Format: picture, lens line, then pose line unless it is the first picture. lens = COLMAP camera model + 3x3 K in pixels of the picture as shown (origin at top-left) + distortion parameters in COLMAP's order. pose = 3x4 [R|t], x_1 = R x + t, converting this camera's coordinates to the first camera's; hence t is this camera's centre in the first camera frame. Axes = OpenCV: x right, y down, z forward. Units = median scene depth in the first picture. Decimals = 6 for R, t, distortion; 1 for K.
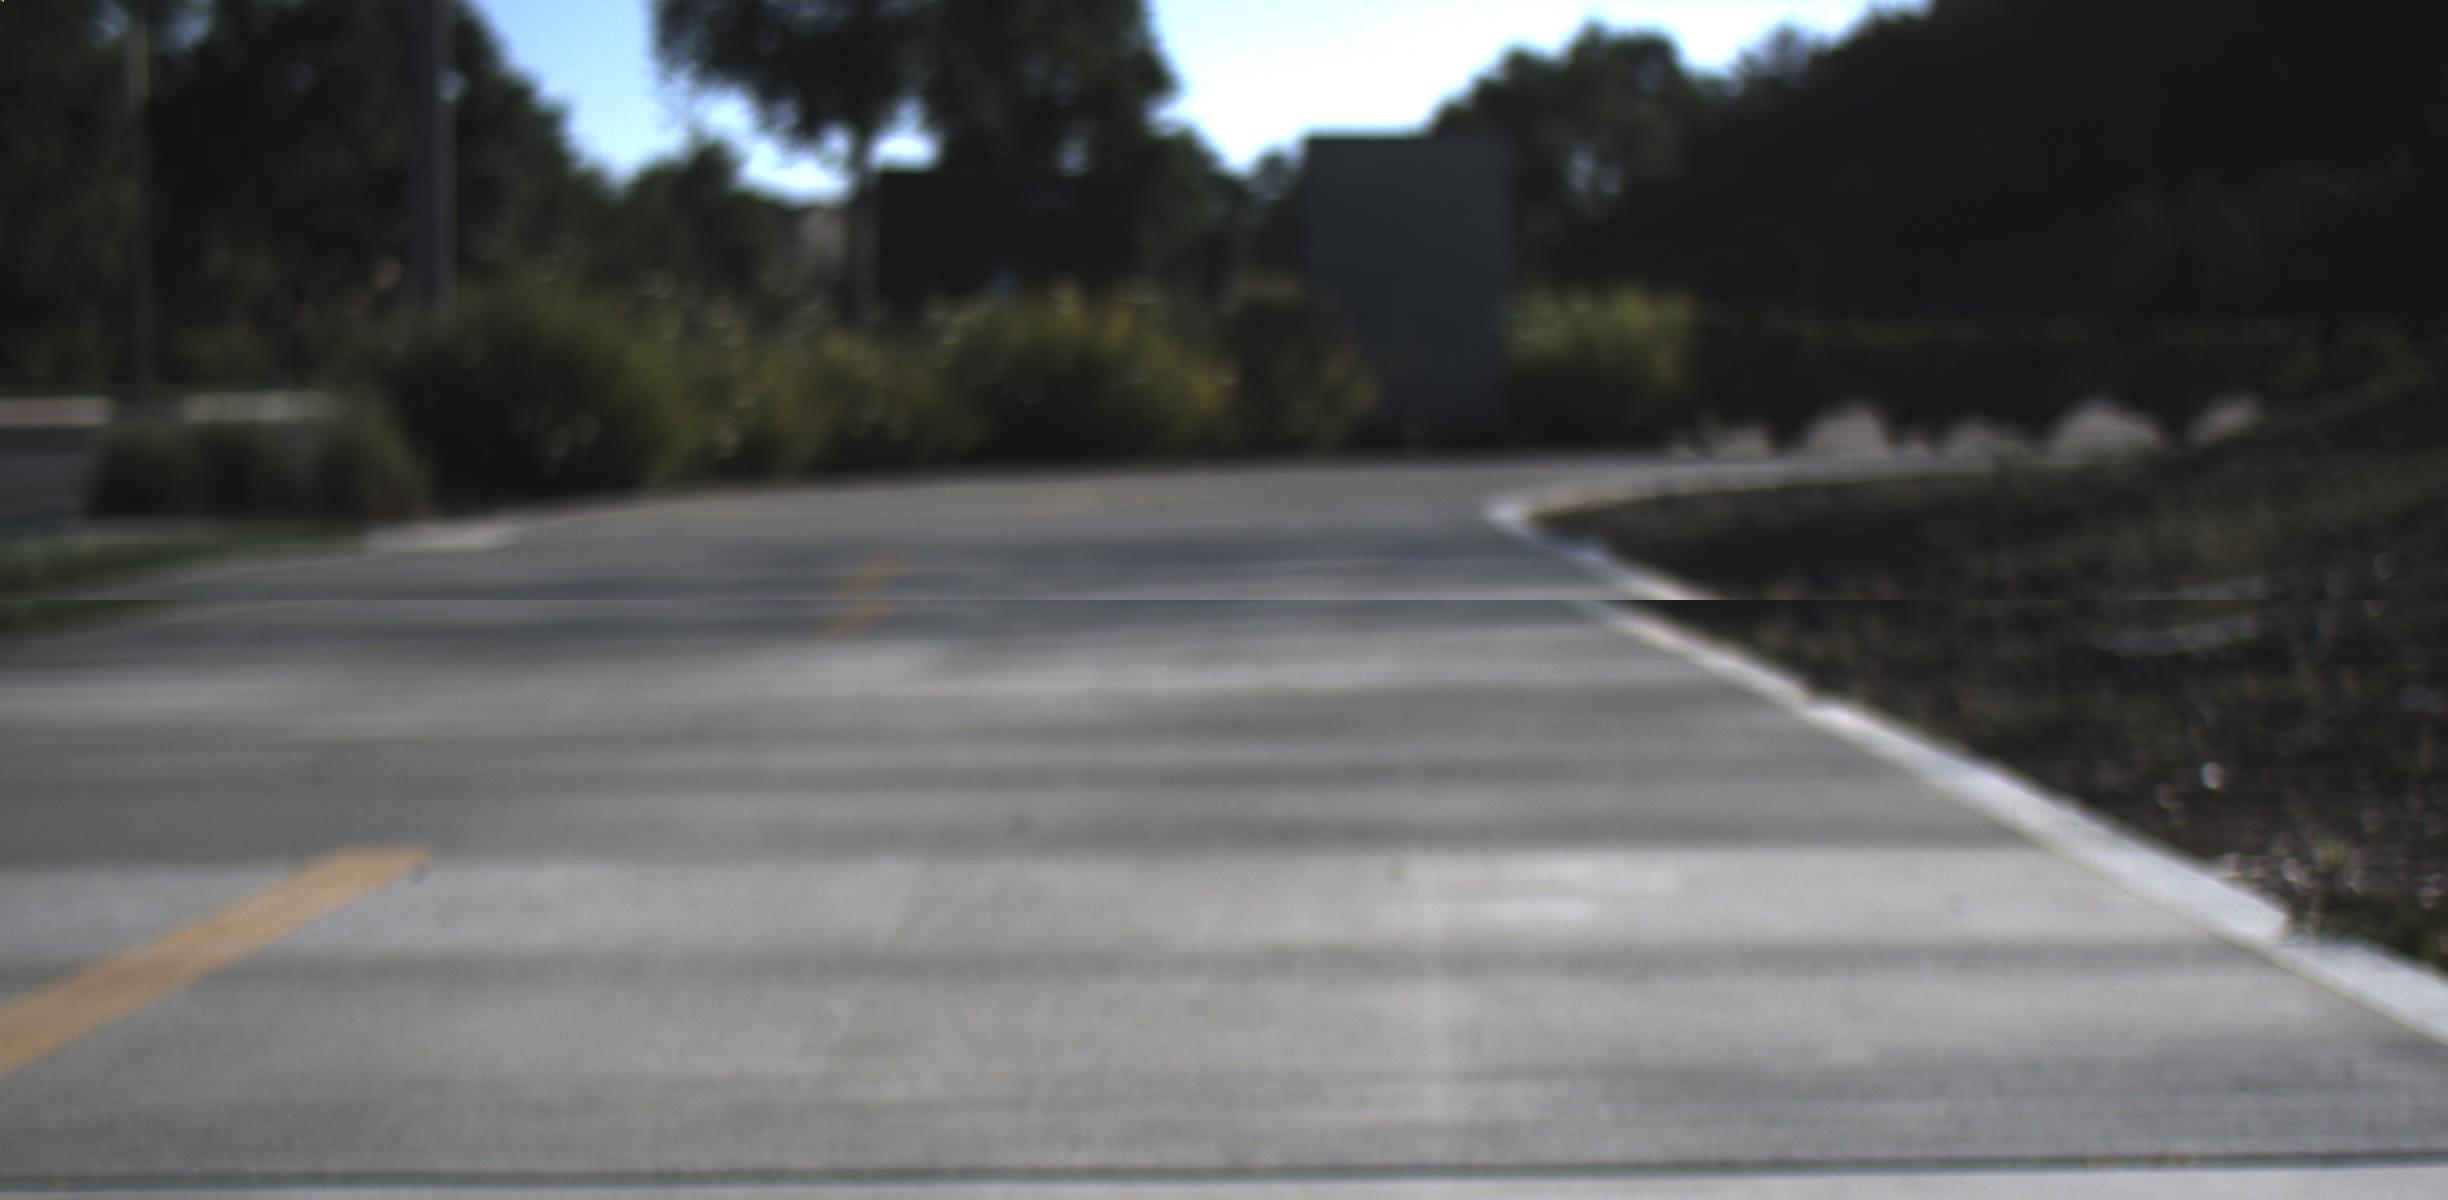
lens RADIAL K [[14278.6, 0, 1224.0], [0, 14278.6, 600.0], [0, 0, 1]] dist [1.072646, 9.768631]
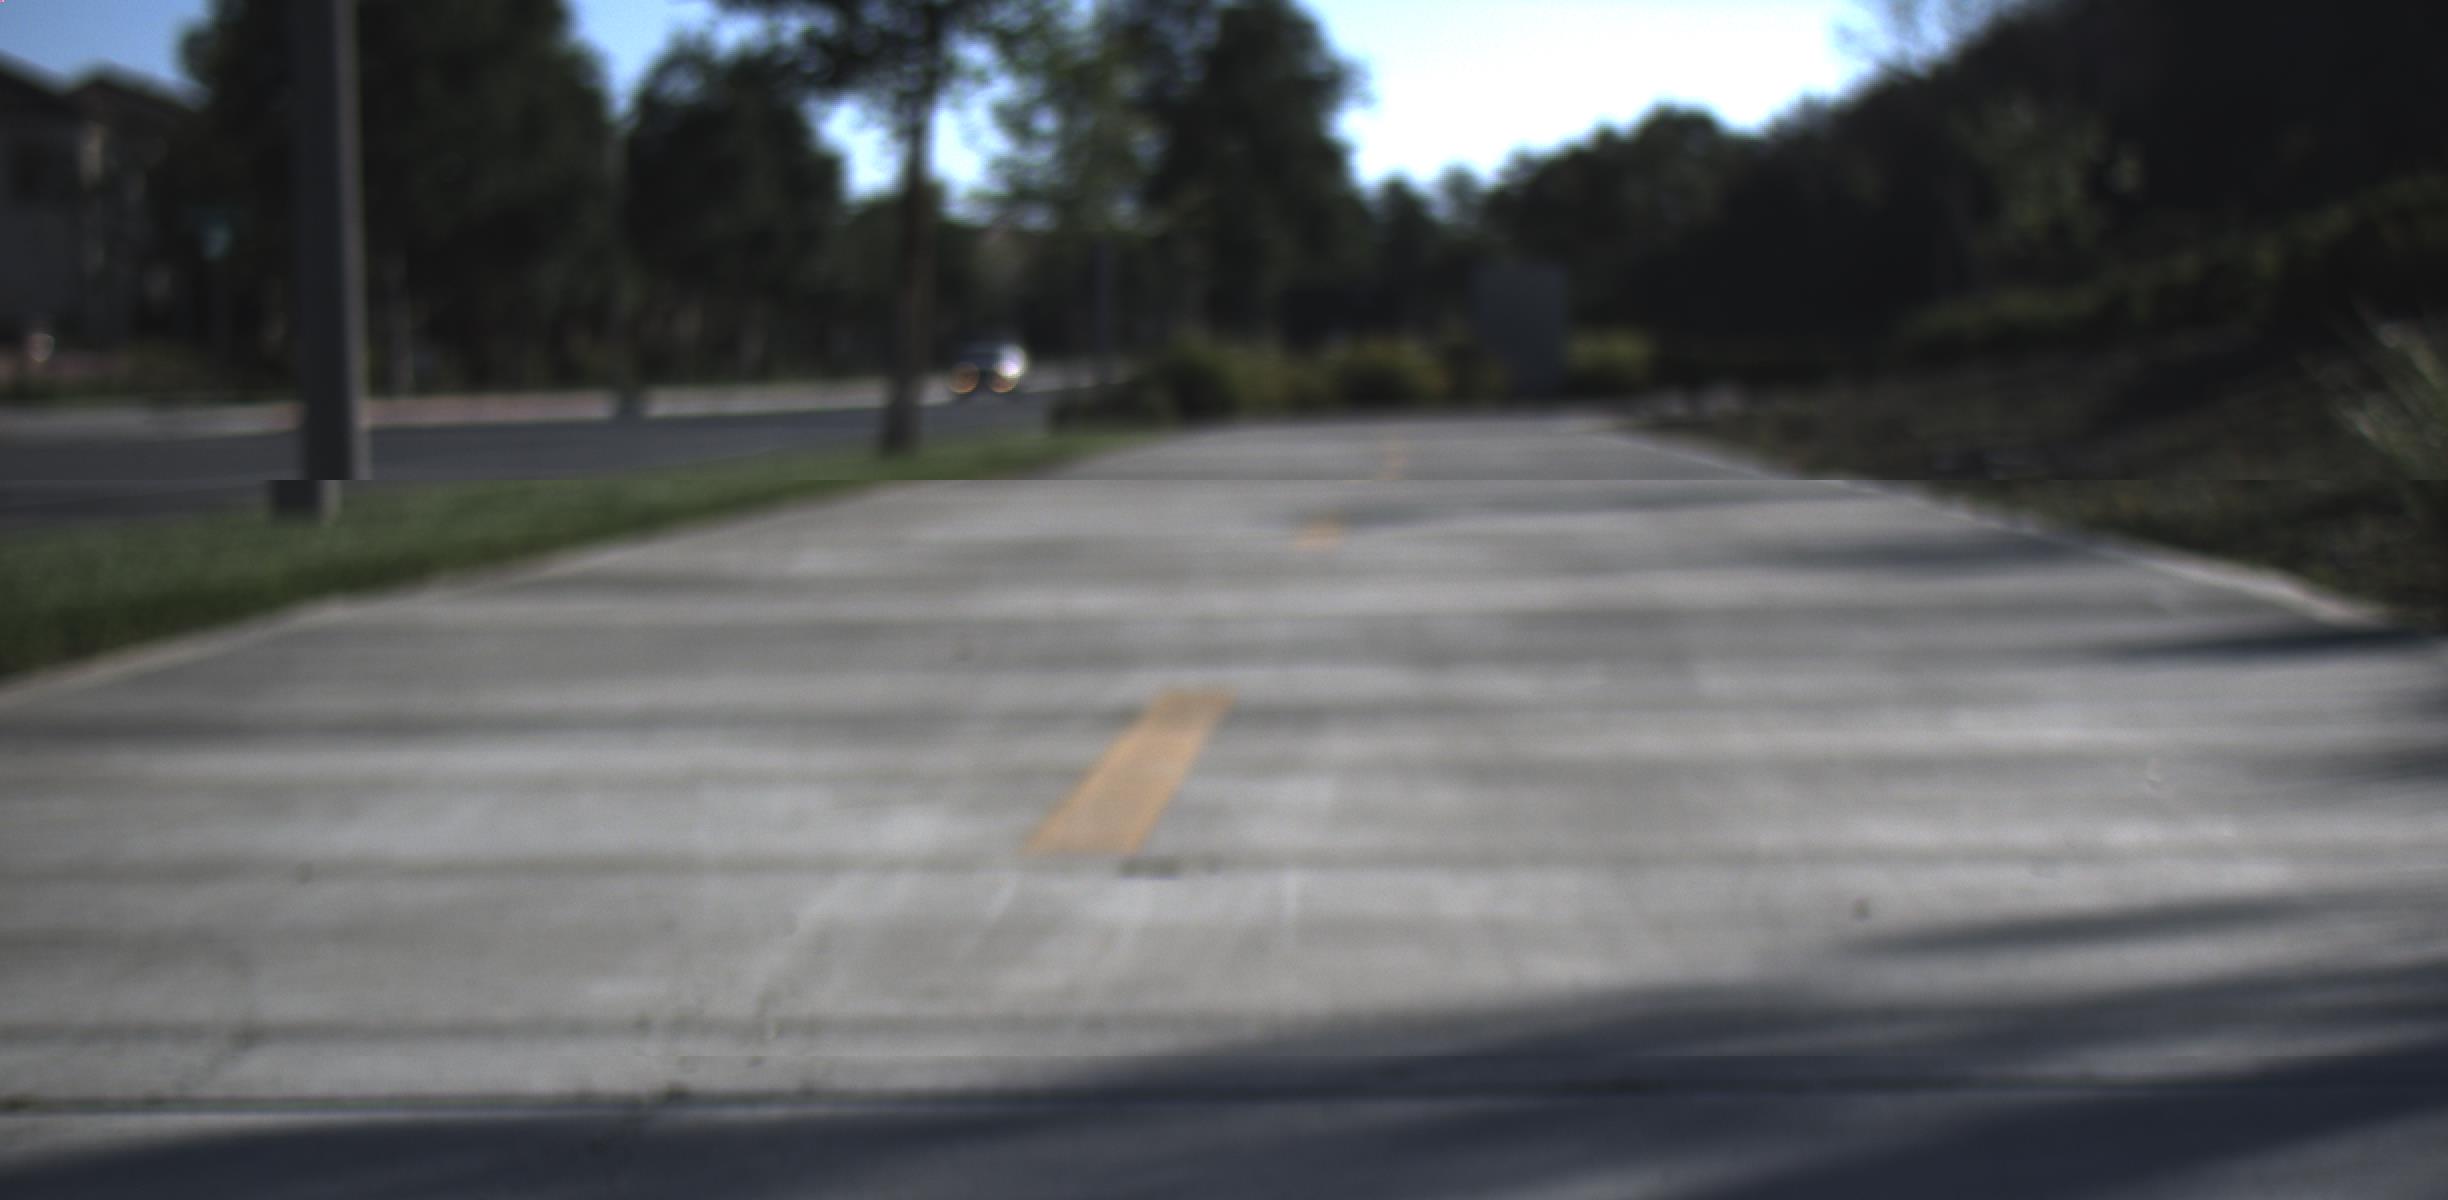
lens RADIAL K [[14167.3, 0, 1224.0], [0, 14167.3, 600.0], [0, 0, 1]] dist [2.274168, 26.025345]
pose [[0.999922, -0.010025, -0.007402, -0.006893], [0.010028, 0.999950, 0.000306, 0.007220], [0.007399, -0.000380, 0.999973, -0.473957]]
